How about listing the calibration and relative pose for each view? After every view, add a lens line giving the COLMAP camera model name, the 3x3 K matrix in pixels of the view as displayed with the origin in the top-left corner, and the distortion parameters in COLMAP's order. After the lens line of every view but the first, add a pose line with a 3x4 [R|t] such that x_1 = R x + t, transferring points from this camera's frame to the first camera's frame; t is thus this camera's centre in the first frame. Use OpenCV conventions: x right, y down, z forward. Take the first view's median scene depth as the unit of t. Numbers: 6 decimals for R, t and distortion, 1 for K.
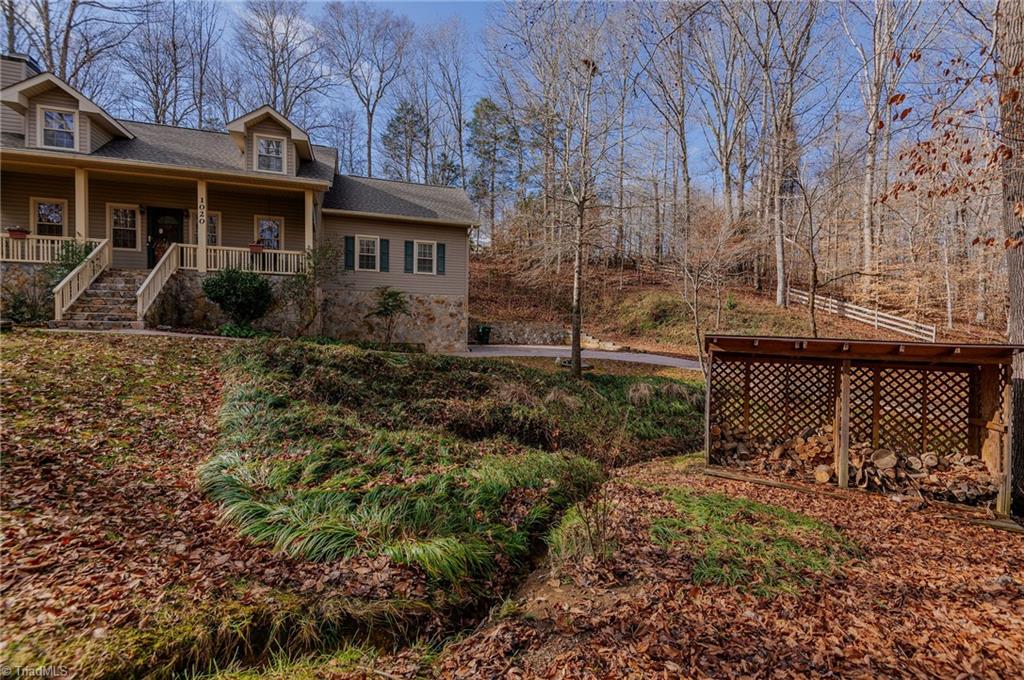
lens RADIAL K [[460.4, 0, 510.5], [0, 460.4, 335.2], [0, 0, 1]] dist [0.025912, -0.019246]
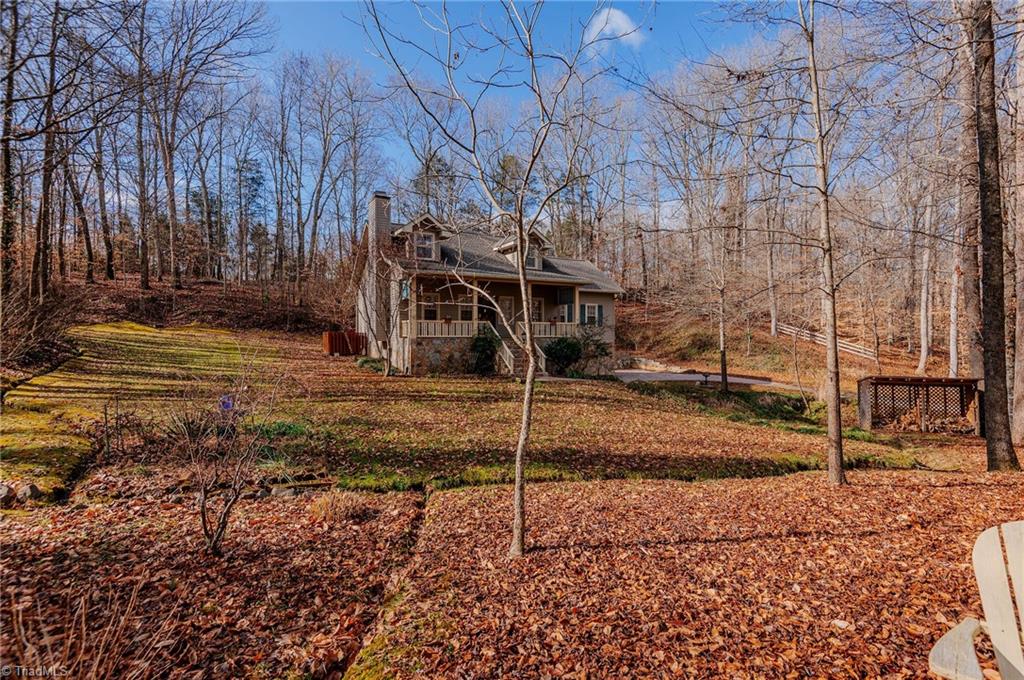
lens RADIAL K [[460.4, 0, 510.5], [0, 460.4, 335.2], [0, 0, 1]] dist [0.025912, -0.019246]
pose [[0.987518, -0.021571, 0.156025, -1.791855], [0.026463, 0.999219, -0.029347, -0.189025], [-0.155270, 0.033110, 0.987317, -1.125181]]
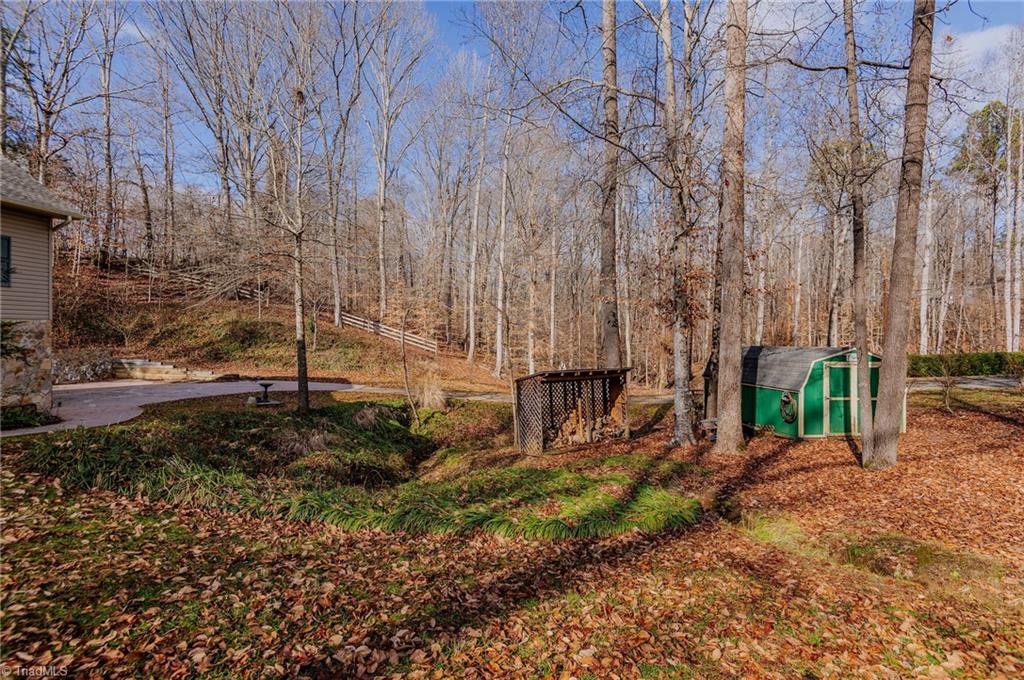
lens RADIAL K [[460.4, 0, 510.5], [0, 460.4, 335.2], [0, 0, 1]] dist [0.025912, -0.019246]
pose [[0.455514, -0.015603, 0.890092, -1.044717], [0.029060, 0.999574, 0.002650, -0.133189], [-0.889754, 0.024659, 0.455774, 0.360422]]
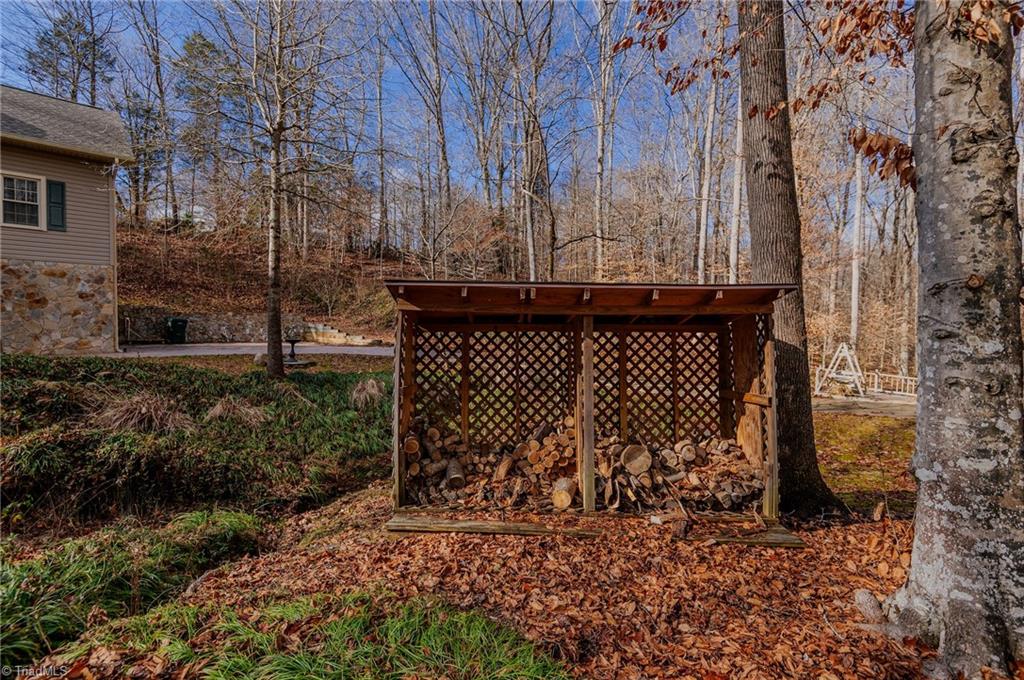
lens RADIAL K [[460.4, 0, 510.5], [0, 460.4, 335.2], [0, 0, 1]] dist [0.025912, -0.019246]
pose [[0.893880, -0.025511, 0.447579, 0.307024], [0.027268, 0.999625, 0.002517, 0.069372], [-0.447475, 0.009955, 0.894241, 0.429659]]
